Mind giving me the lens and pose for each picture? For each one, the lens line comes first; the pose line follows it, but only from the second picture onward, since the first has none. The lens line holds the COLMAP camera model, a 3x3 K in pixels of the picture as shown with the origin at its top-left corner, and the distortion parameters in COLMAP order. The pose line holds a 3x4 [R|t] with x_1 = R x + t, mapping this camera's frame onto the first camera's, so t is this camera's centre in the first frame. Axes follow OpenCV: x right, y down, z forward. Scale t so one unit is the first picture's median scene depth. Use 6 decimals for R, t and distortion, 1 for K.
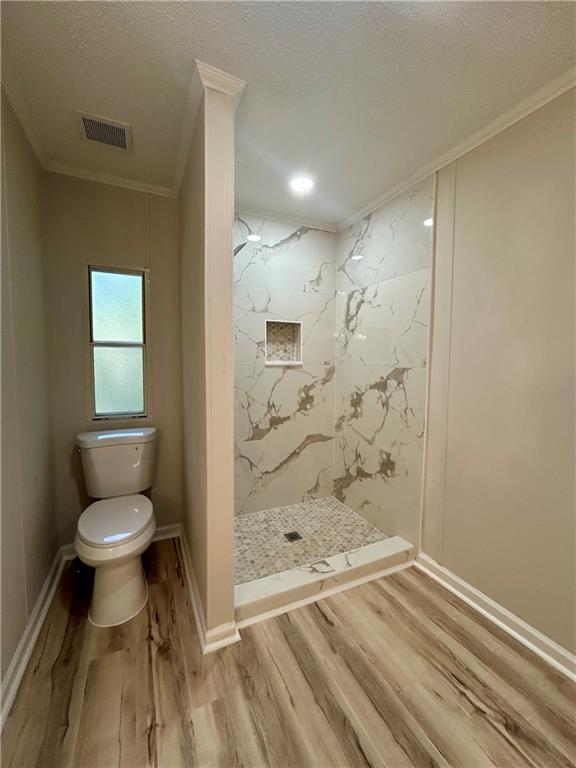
lens RADIAL K [[312.8, 0, 291.3], [0, 312.8, 381.2], [0, 0, 1]] dist [-0.000774, 0.000368]
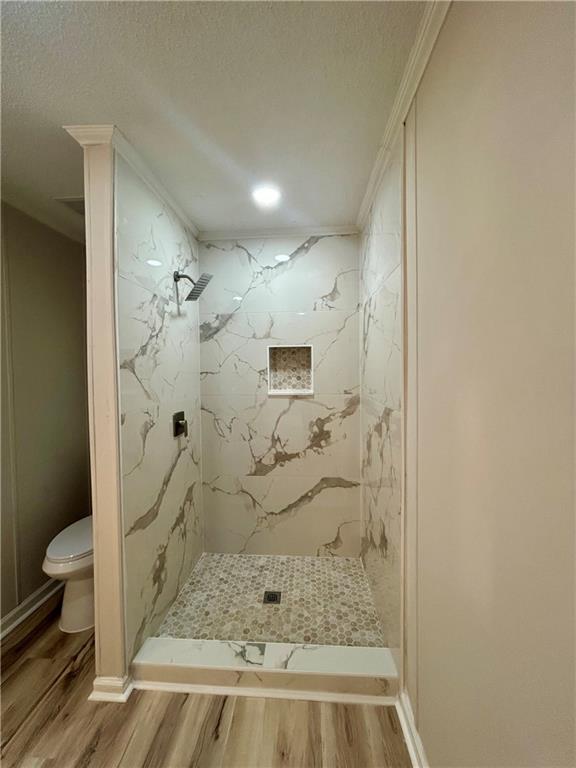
lens RADIAL K [[312.8, 0, 291.3], [0, 312.8, 381.2], [0, 0, 1]] dist [-0.000774, 0.000368]
pose [[0.870234, -0.002621, -0.492632, 0.424282], [-0.014177, 0.999438, -0.030362, -0.064483], [0.492435, 0.033407, 0.869708, 0.230259]]
